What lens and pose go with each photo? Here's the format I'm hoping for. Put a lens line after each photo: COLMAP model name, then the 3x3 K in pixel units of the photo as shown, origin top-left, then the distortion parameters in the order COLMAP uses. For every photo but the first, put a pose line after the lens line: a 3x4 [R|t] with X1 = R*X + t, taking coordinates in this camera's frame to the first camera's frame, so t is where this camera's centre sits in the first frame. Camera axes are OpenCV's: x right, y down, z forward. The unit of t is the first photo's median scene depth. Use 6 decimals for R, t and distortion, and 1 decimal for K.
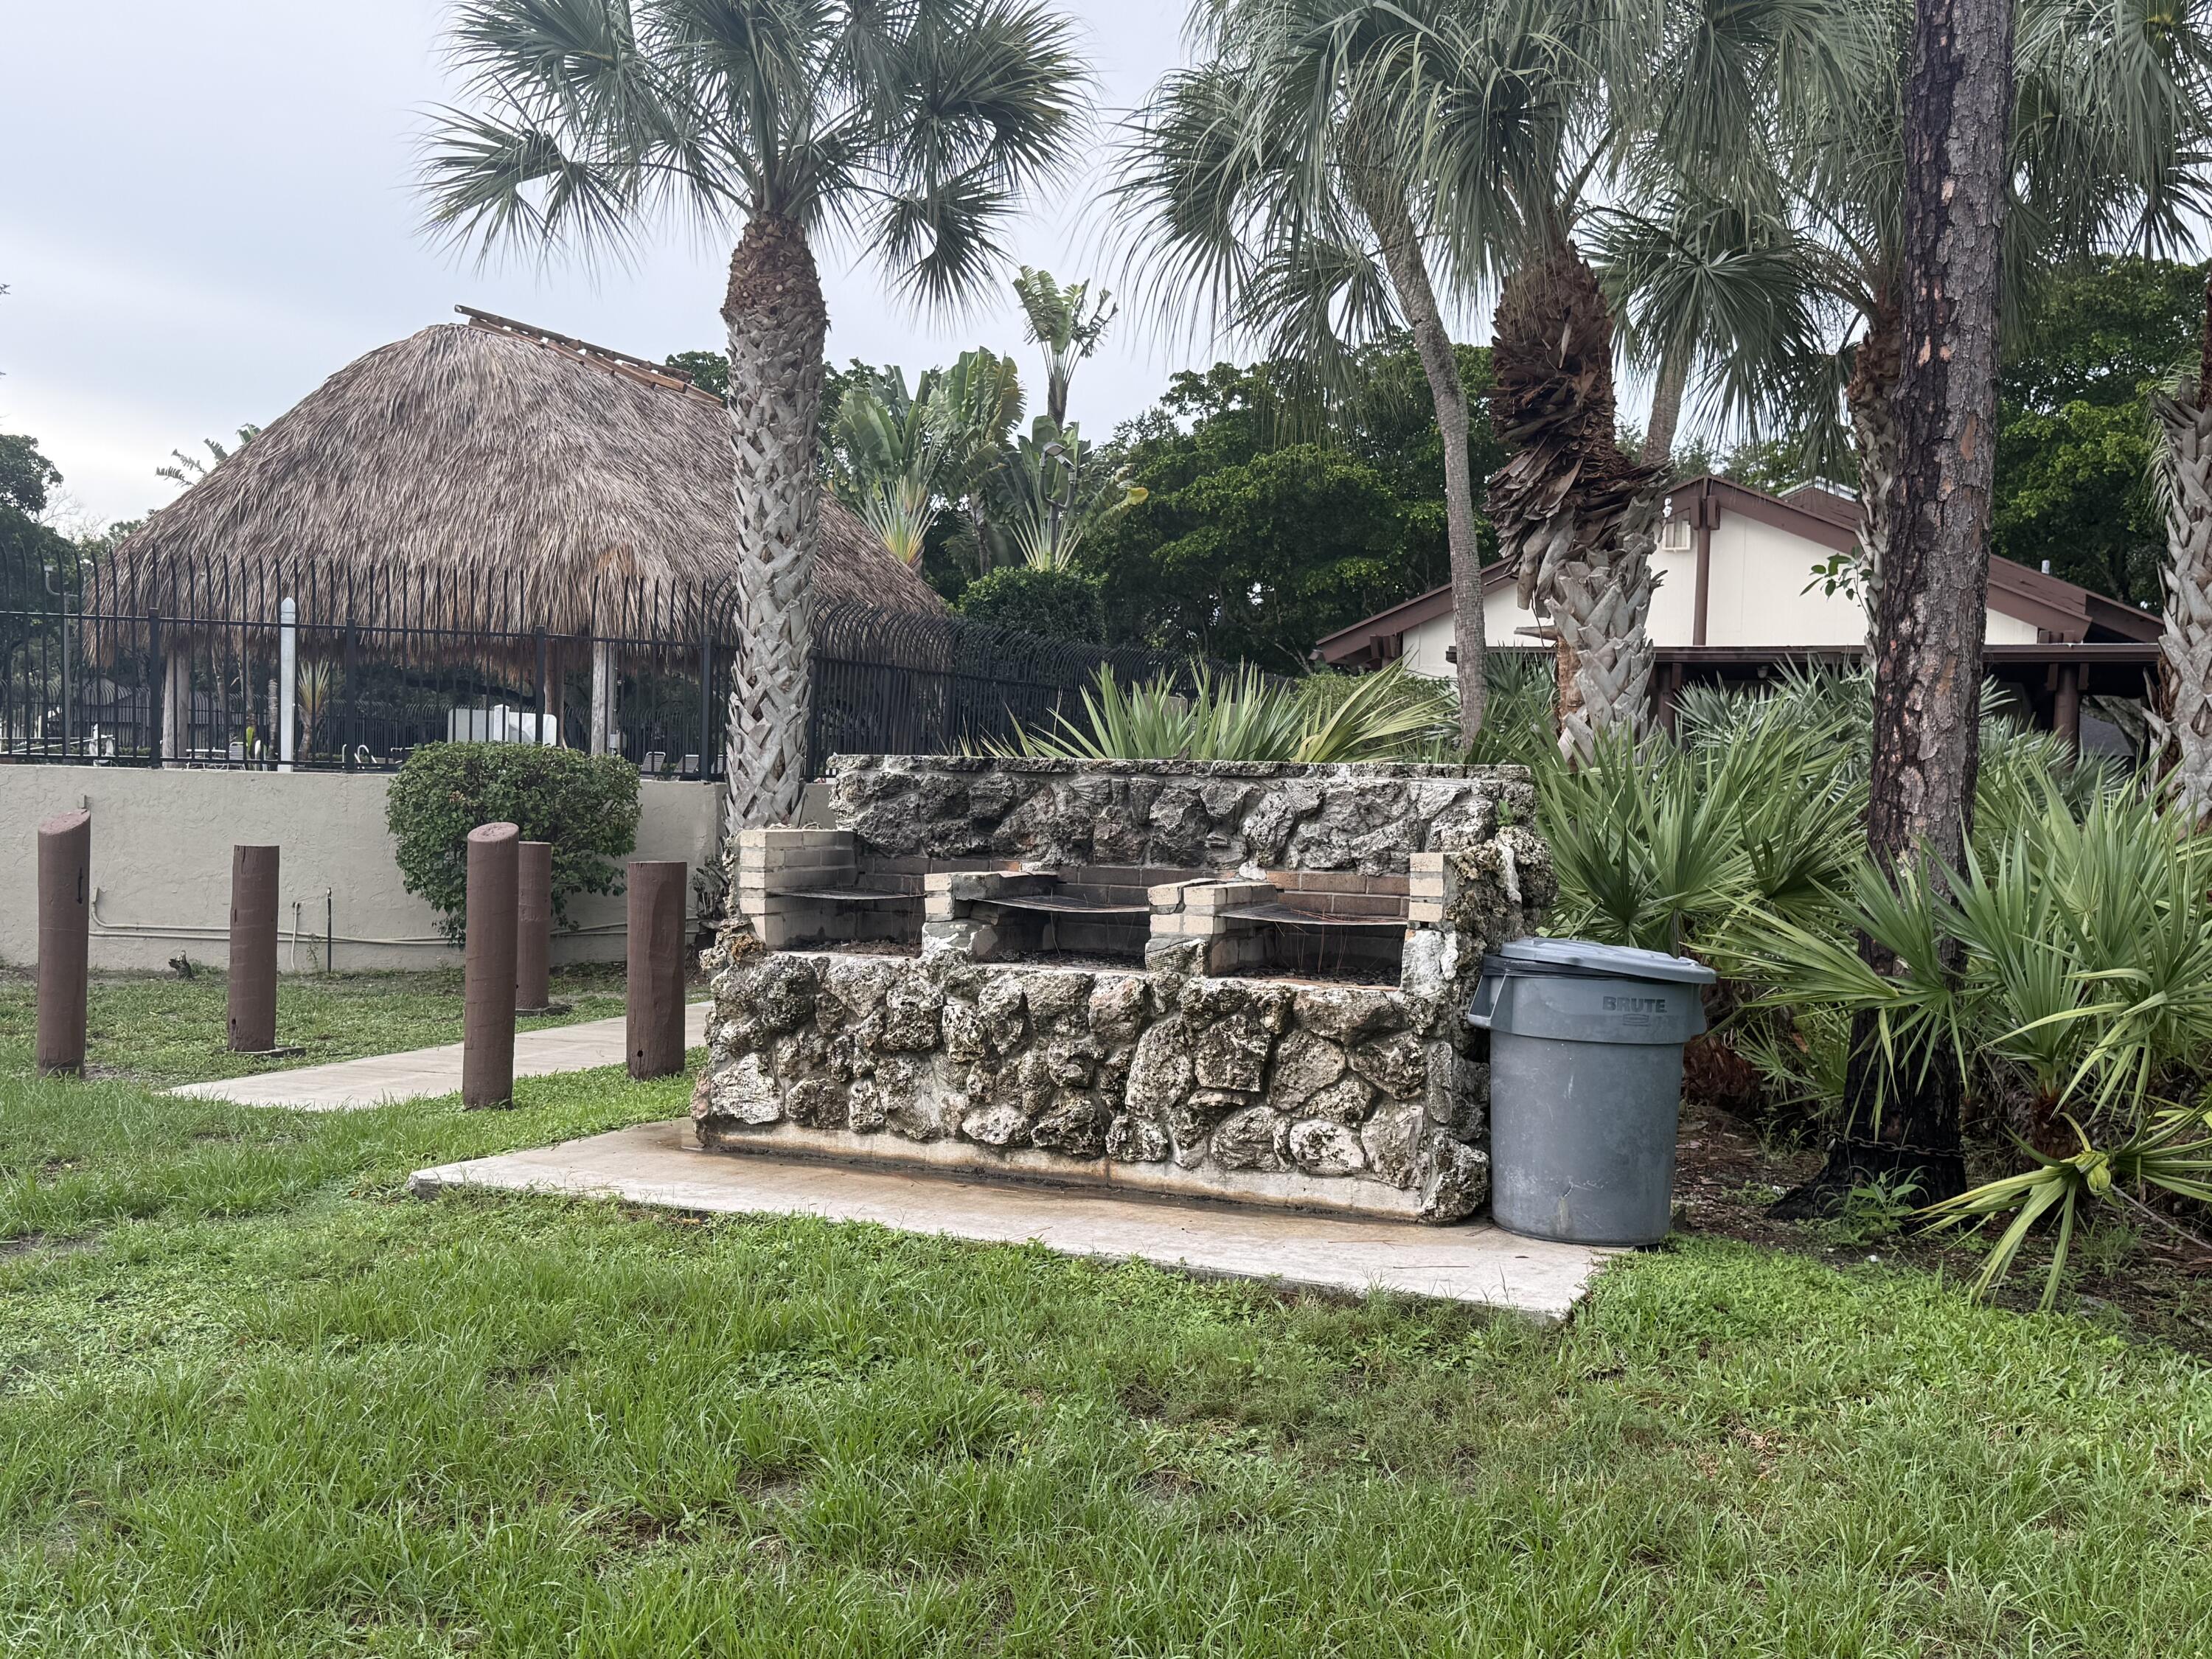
lens RADIAL K [[2179.5, 0, 1107.4], [0, 2179.5, 828.8], [0, 0, 1]] dist [0.006709, 0.000000]
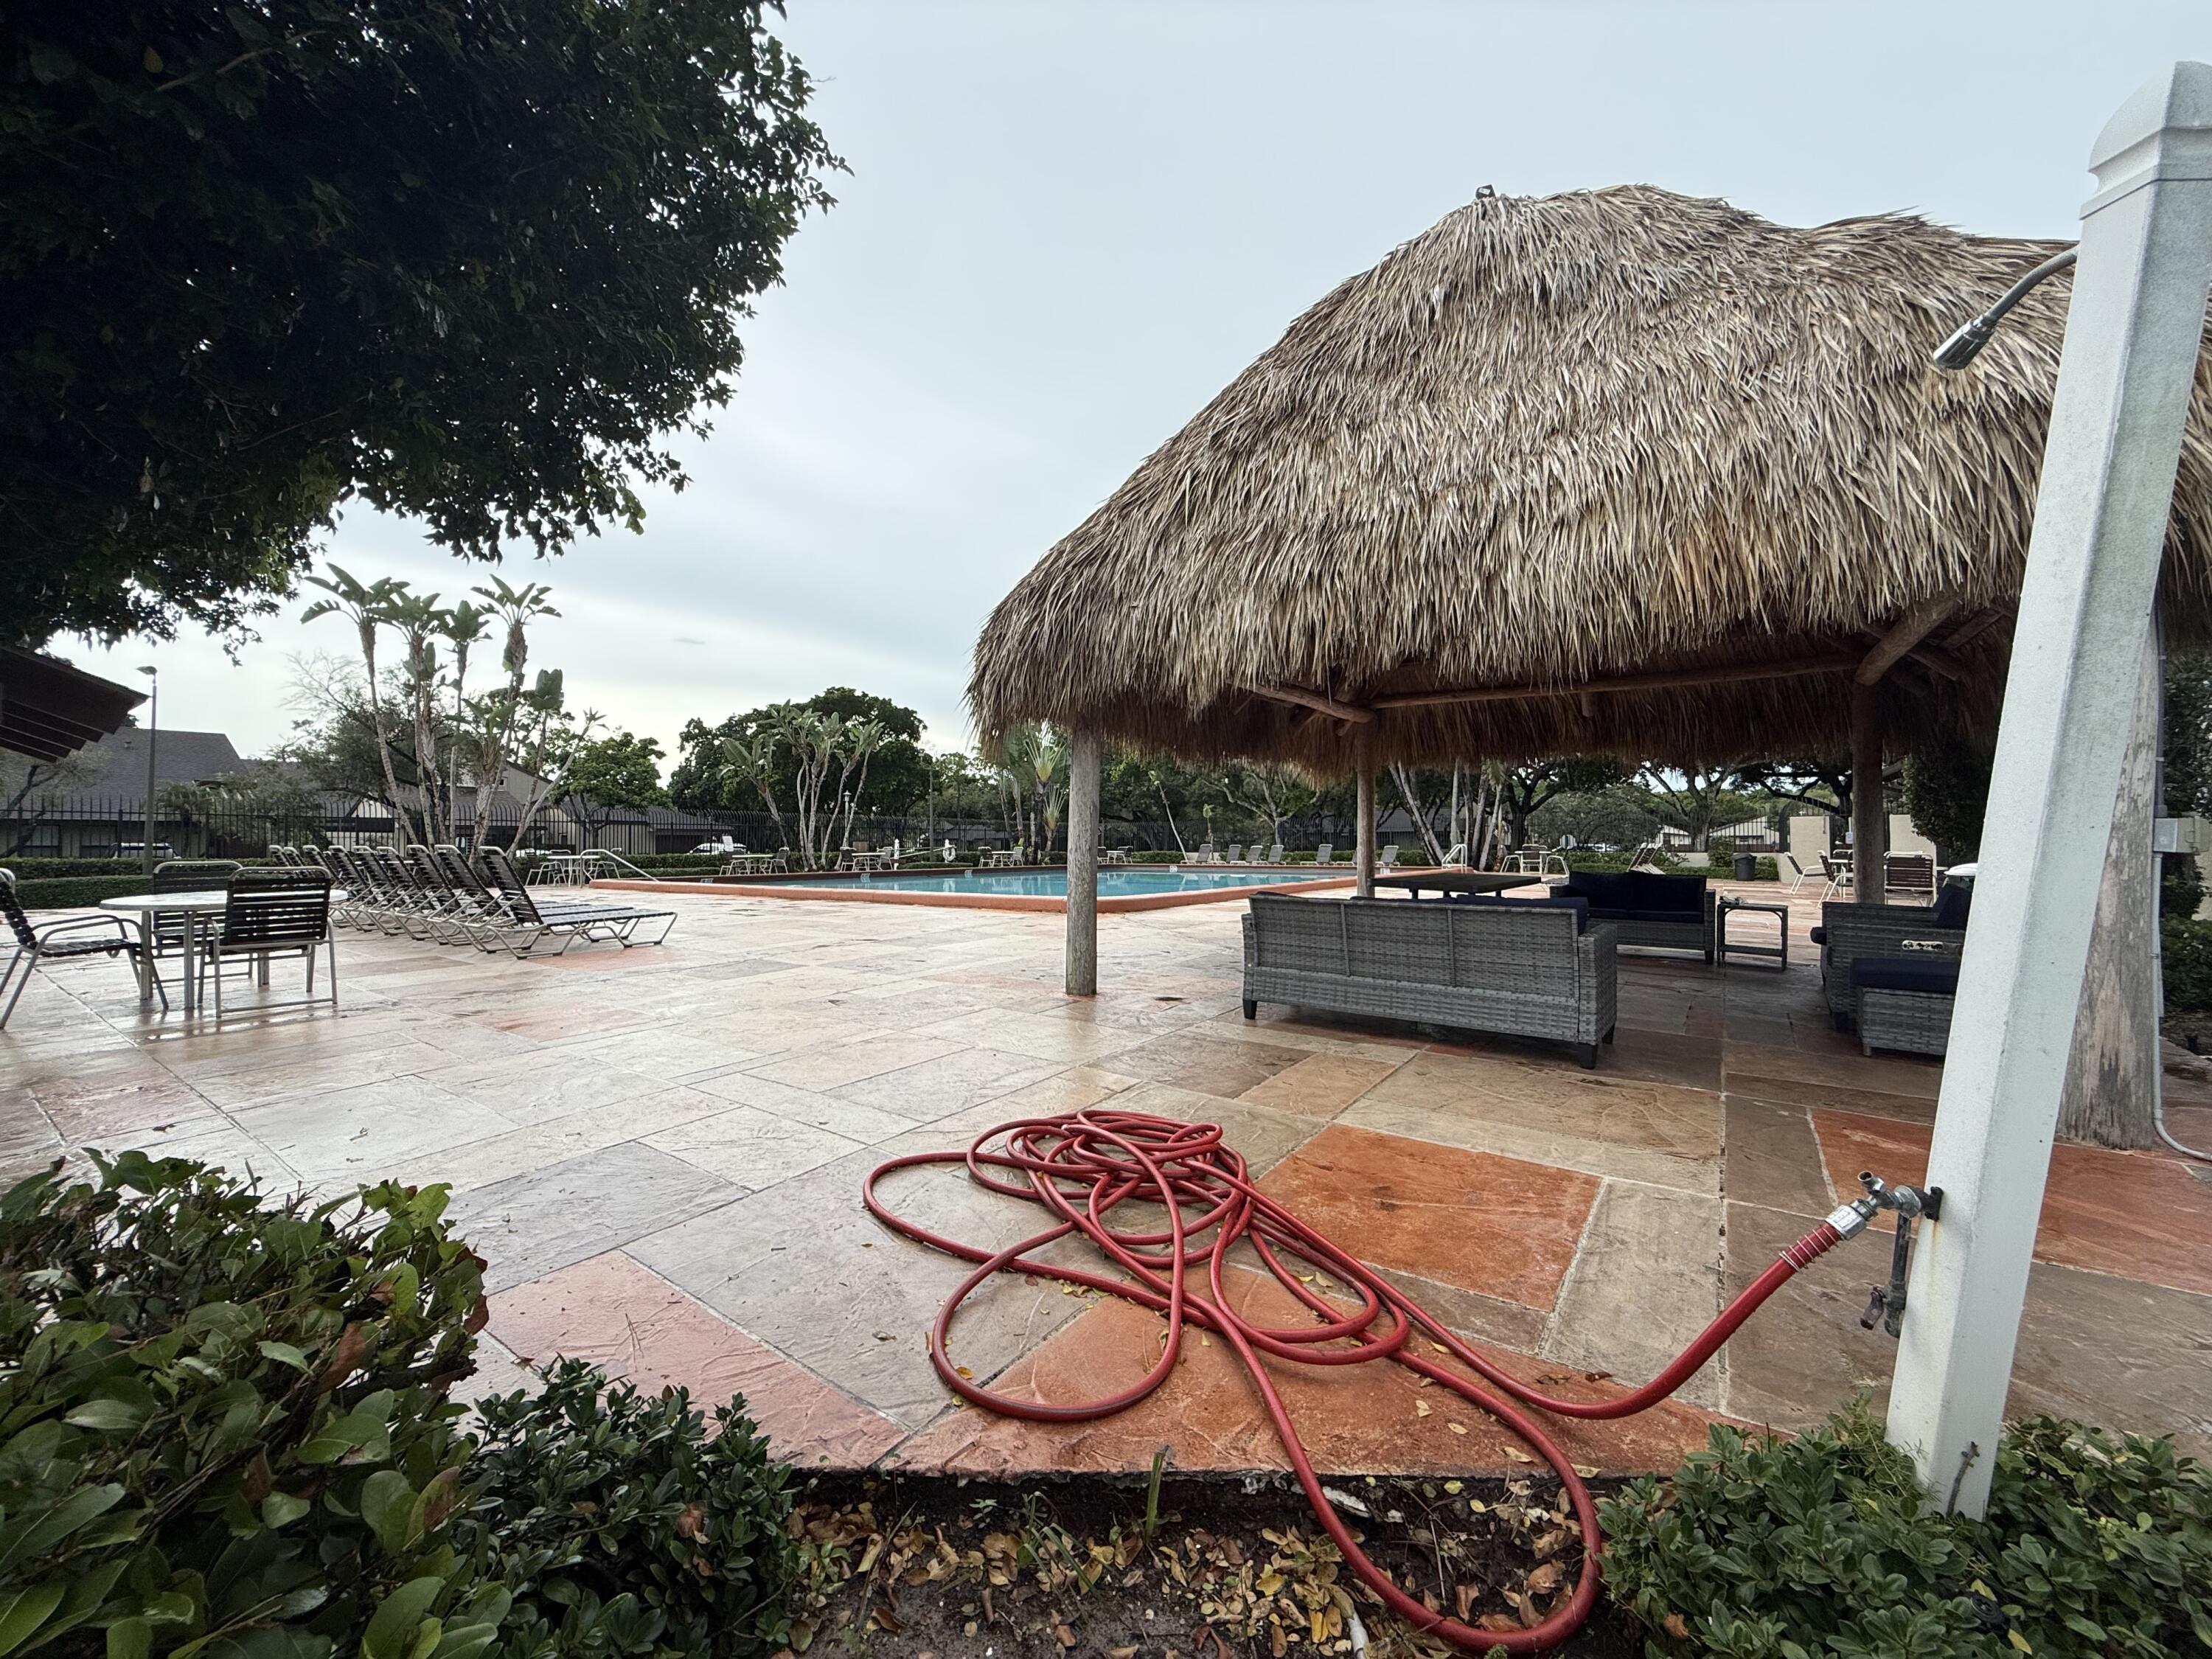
lens RADIAL K [[882.5, 0, 1101.9], [0, 882.5, 831.8], [0, 0, 1]] dist [0.000403, 0.000008]
pose [[0.968445, -0.031384, -0.247242, -0.359132], [0.019333, 0.998510, -0.051022, -0.033614], [0.248475, 0.044632, 0.967609, 0.738318]]
